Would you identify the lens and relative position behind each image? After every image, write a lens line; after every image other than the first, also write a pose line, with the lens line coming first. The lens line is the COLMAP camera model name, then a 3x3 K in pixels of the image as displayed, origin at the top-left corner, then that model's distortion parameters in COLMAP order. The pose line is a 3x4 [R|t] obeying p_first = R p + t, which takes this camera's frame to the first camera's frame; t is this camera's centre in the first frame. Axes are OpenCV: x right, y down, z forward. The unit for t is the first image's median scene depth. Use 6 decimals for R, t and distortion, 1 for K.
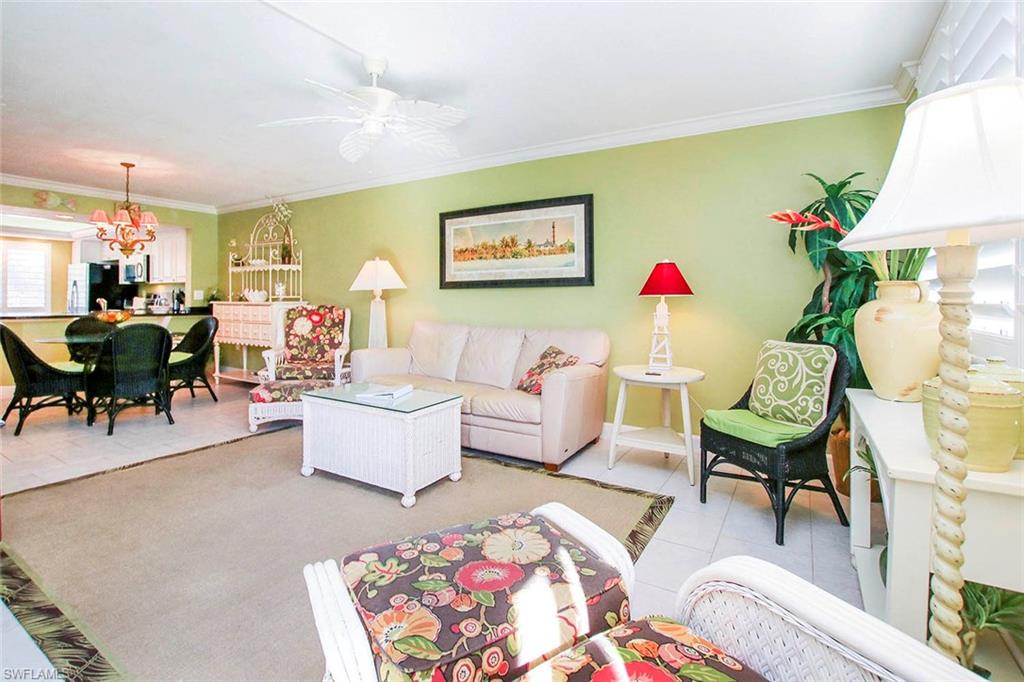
lens RADIAL K [[484.1, 0, 509.2], [0, 484.1, 307.0], [0, 0, 1]] dist [-0.001248, -0.000420]
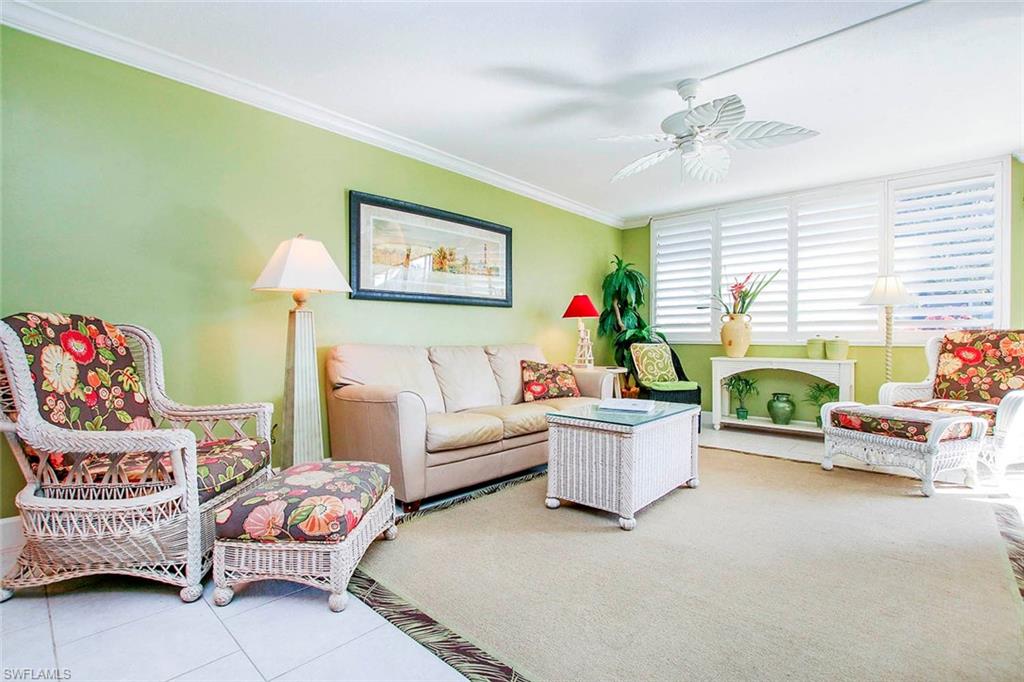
lens RADIAL K [[470.6, 0, 507.6], [0, 470.6, 344.2], [0, 0, 1]] dist [-0.000829, -0.000454]
pose [[0.196963, -0.017035, 0.980263, -0.848147], [0.015459, 0.999779, 0.014268, 0.024908], [-0.980289, 0.012343, 0.197182, 0.712323]]
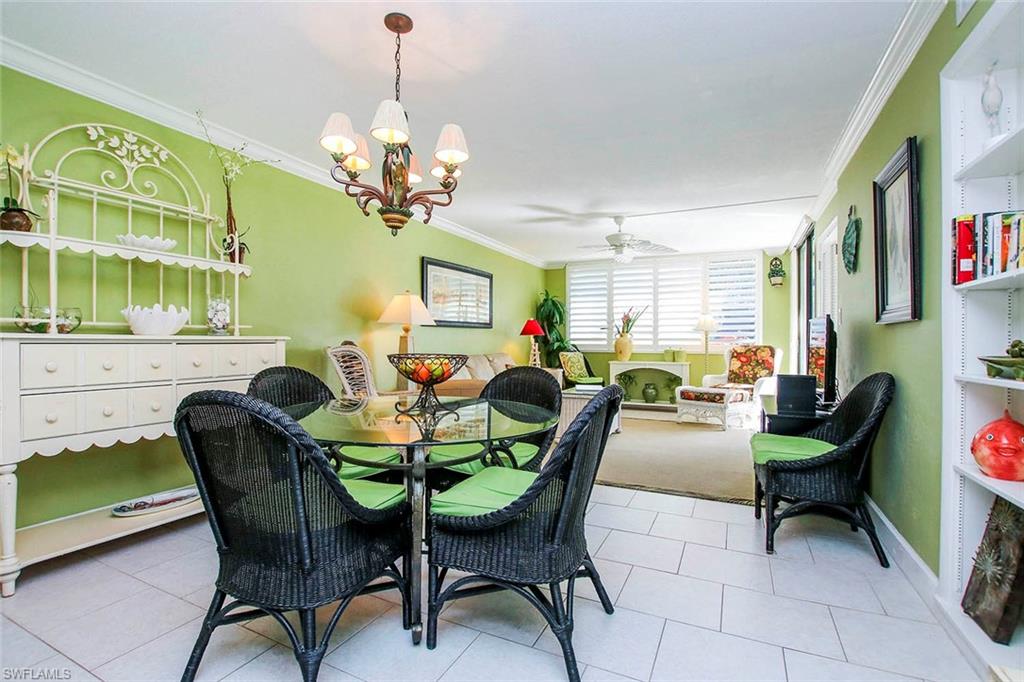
lens RADIAL K [[480.7, 0, 512.0], [0, 480.7, 341.0], [0, 0, 1]] dist [0.001098, 0.000014]
pose [[-0.100896, 0.000332, 0.994897, -1.389183], [0.008560, 0.999963, 0.000535, 0.000923], [-0.994860, 0.008570, -0.100895, 1.002999]]
